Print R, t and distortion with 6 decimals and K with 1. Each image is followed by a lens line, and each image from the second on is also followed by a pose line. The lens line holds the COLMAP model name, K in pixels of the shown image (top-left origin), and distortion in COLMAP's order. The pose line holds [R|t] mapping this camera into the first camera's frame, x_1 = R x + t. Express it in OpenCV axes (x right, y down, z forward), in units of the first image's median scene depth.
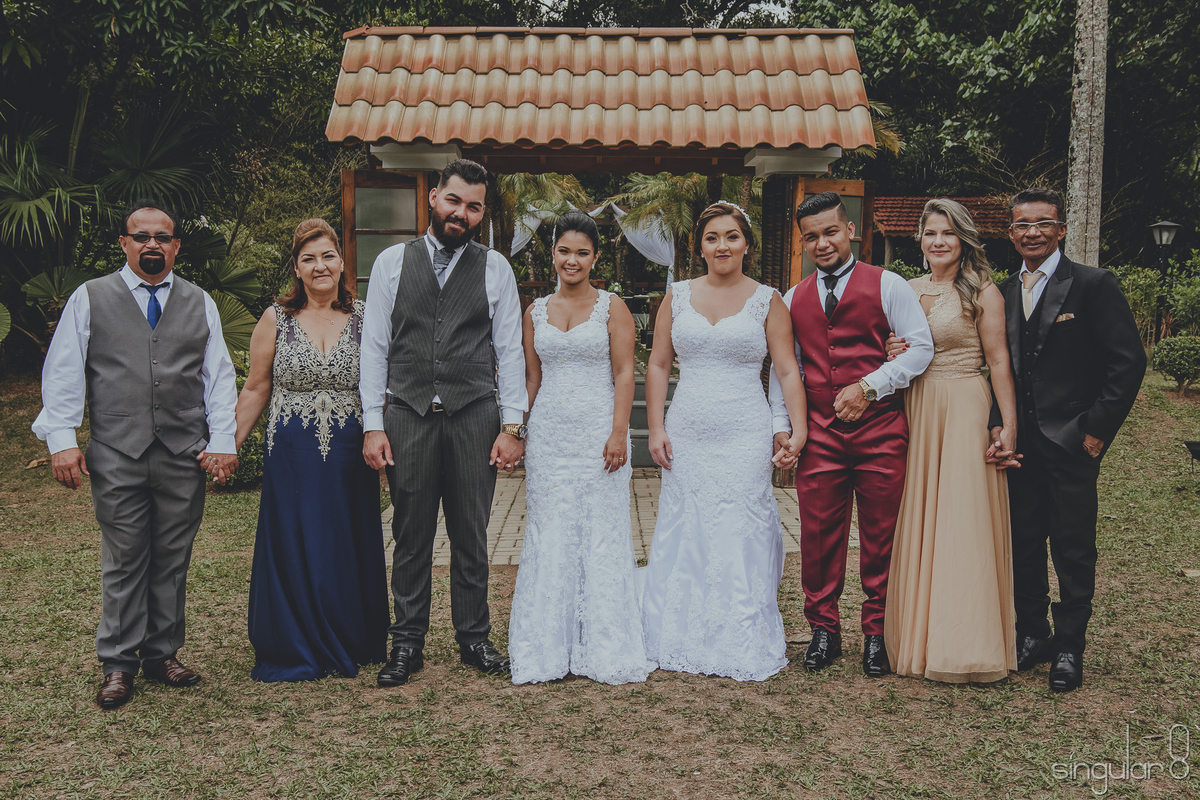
lens RADIAL K [[1386.0, 0, 600.0], [0, 1386.0, 400.0], [0, 0, 1]] dist [0.057964, 0.018158]
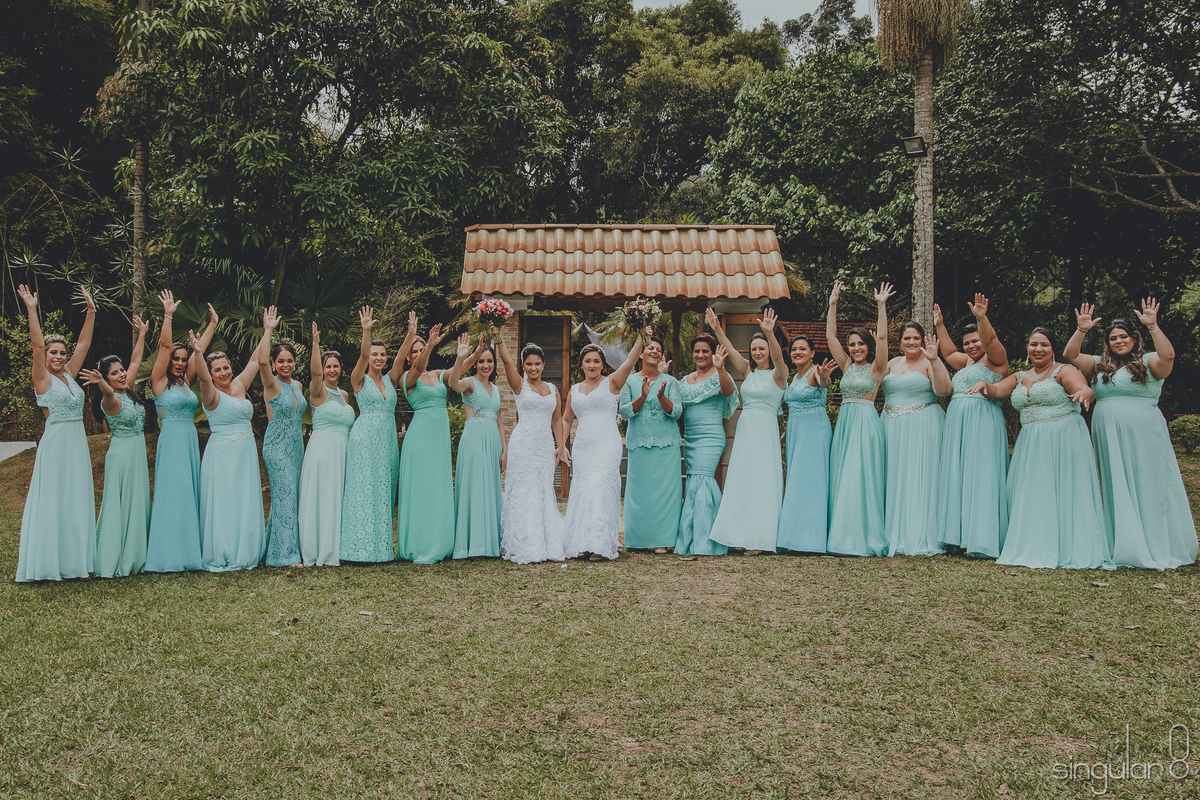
lens RADIAL K [[1125.0, 0, 529.5], [0, 1125.0, 402.3], [0, 0, 1]] dist [-0.001759, 0.000404]
pose [[0.999475, 0.005698, -0.031904, -0.063380], [-0.007972, 0.997402, -0.071591, 0.037663], [0.031414, 0.071808, 0.996924, -0.312443]]
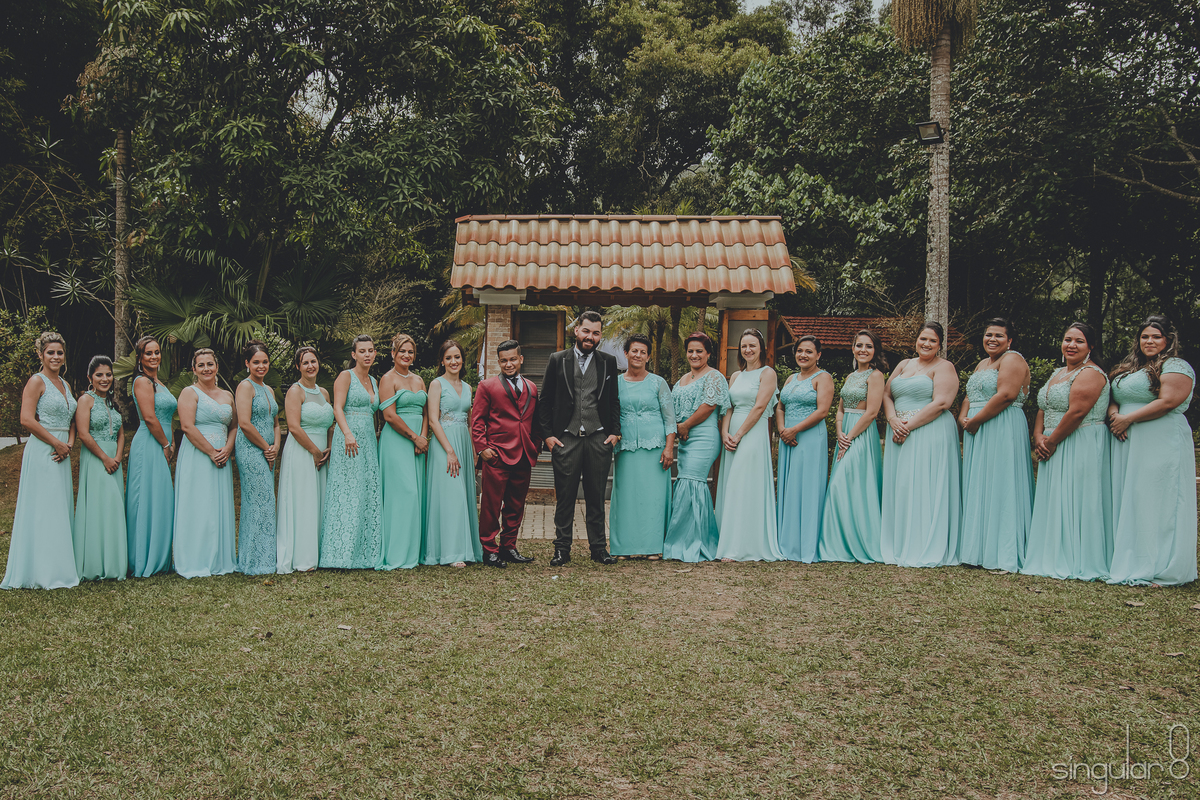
lens RADIAL K [[1147.8, 0, 487.7], [0, 1147.8, 417.5], [0, 0, 1]] dist [0.007995, -0.003885]
pose [[0.997927, 0.011401, -0.063342, -0.061691], [-0.014842, 0.998424, -0.054122, 0.032713], [0.062625, 0.054950, 0.996523, -0.289151]]
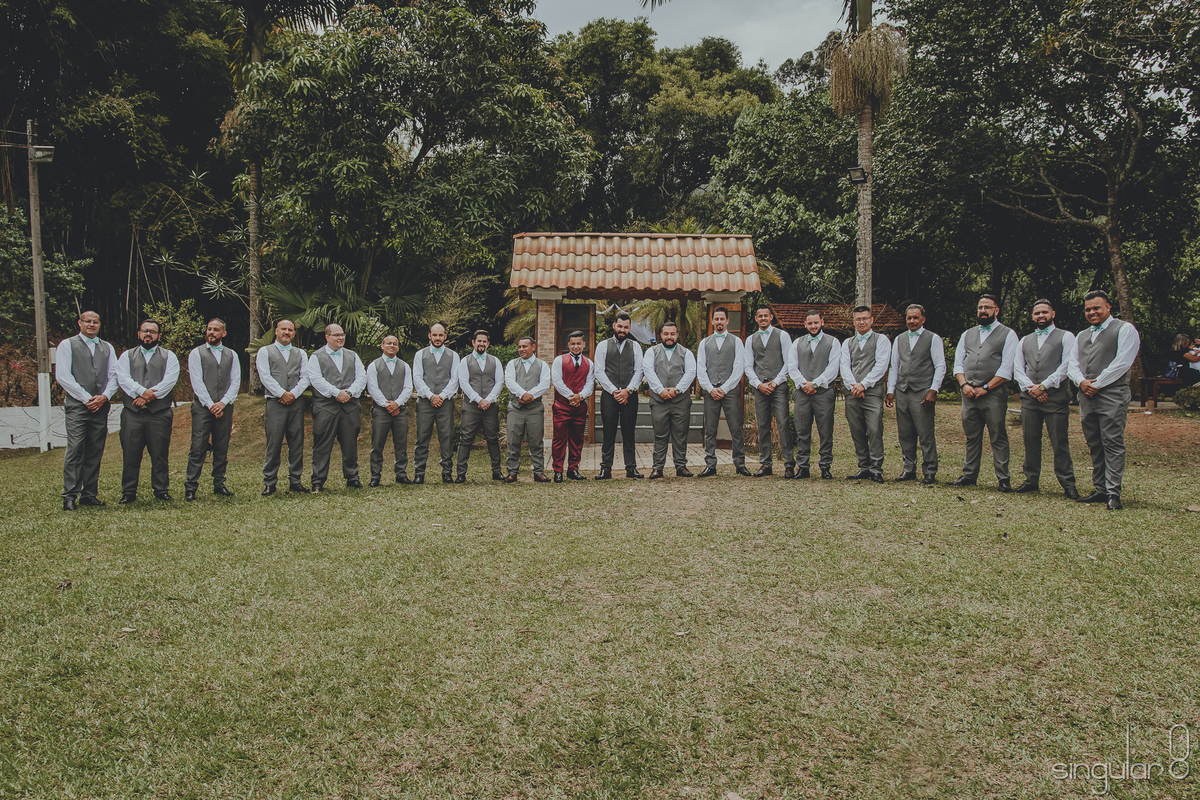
lens RADIAL K [[919.4, 0, 633.7], [0, 919.4, 398.7], [0, 0, 1]] dist [-0.035251, -0.003056]
pose [[0.999448, 0.002123, 0.033158, -0.045930], [-0.000867, 0.999283, -0.037852, 0.038851], [-0.033214, 0.037802, 0.998733, -0.398135]]
